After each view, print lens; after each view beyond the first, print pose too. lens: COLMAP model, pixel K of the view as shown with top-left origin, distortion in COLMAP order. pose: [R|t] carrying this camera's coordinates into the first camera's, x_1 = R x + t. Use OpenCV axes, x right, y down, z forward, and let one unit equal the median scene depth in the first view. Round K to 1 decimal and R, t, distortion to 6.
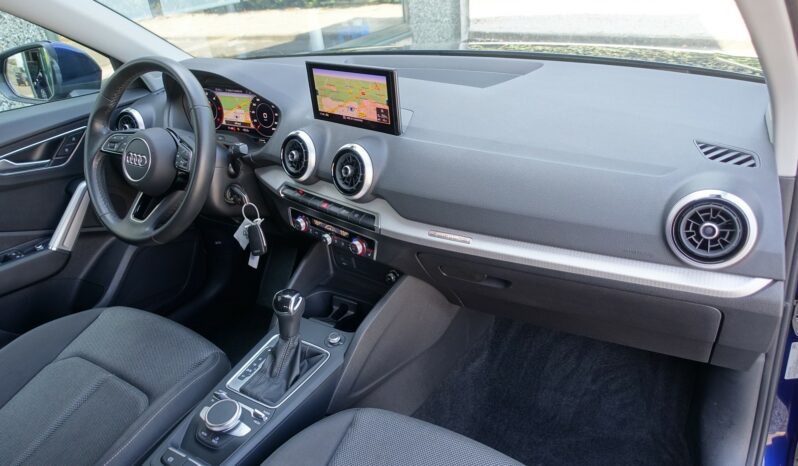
lens RADIAL K [[543.3, 0, 396.6], [0, 543.3, 231.2], [0, 0, 1]] dist [-0.007392, -0.005143]
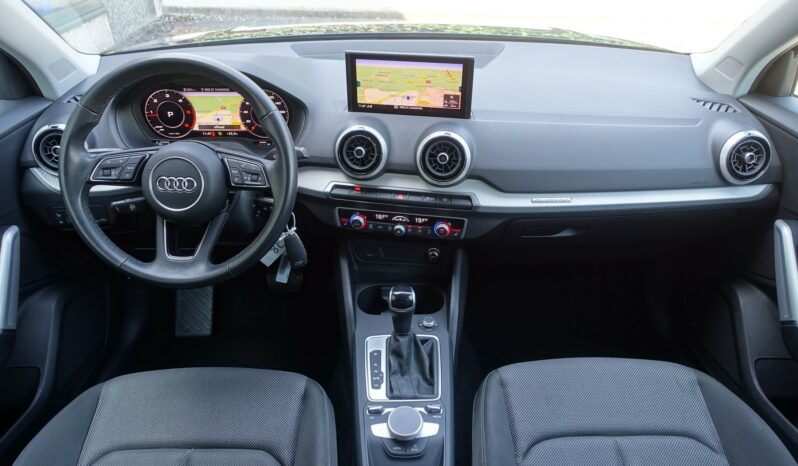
lens RADIAL K [[543.3, 0, 403.4], [0, 543.3, 232.2], [0, 0, 1]] dist [-0.007392, -0.005143]
pose [[0.835385, -0.211417, 0.507381, -0.633023], [0.188181, 0.977294, 0.097389, -0.077939], [-0.516450, 0.014122, 0.856201, 0.137376]]
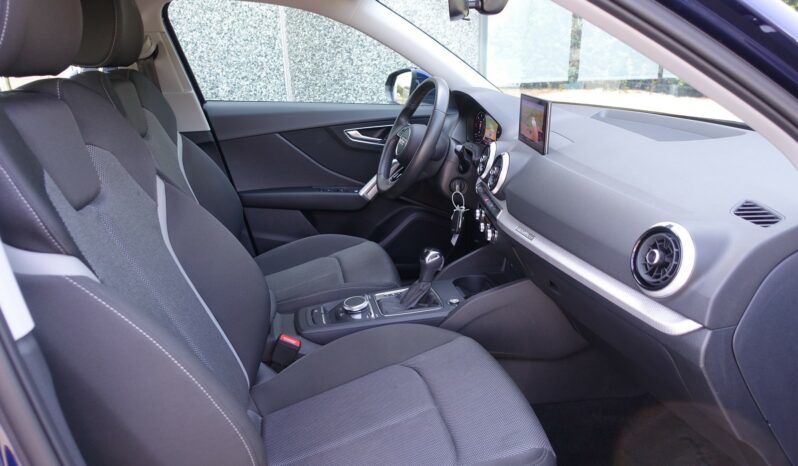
lens RADIAL K [[543.3, 0, 398.3], [0, 543.3, 229.3], [0, 0, 1]] dist [-0.007392, -0.005143]
pose [[0.694433, 0.295481, -0.656090, 0.565867], [-0.382739, 0.923792, 0.010938, 0.080260], [0.609322, 0.243515, 0.754604, -0.068736]]
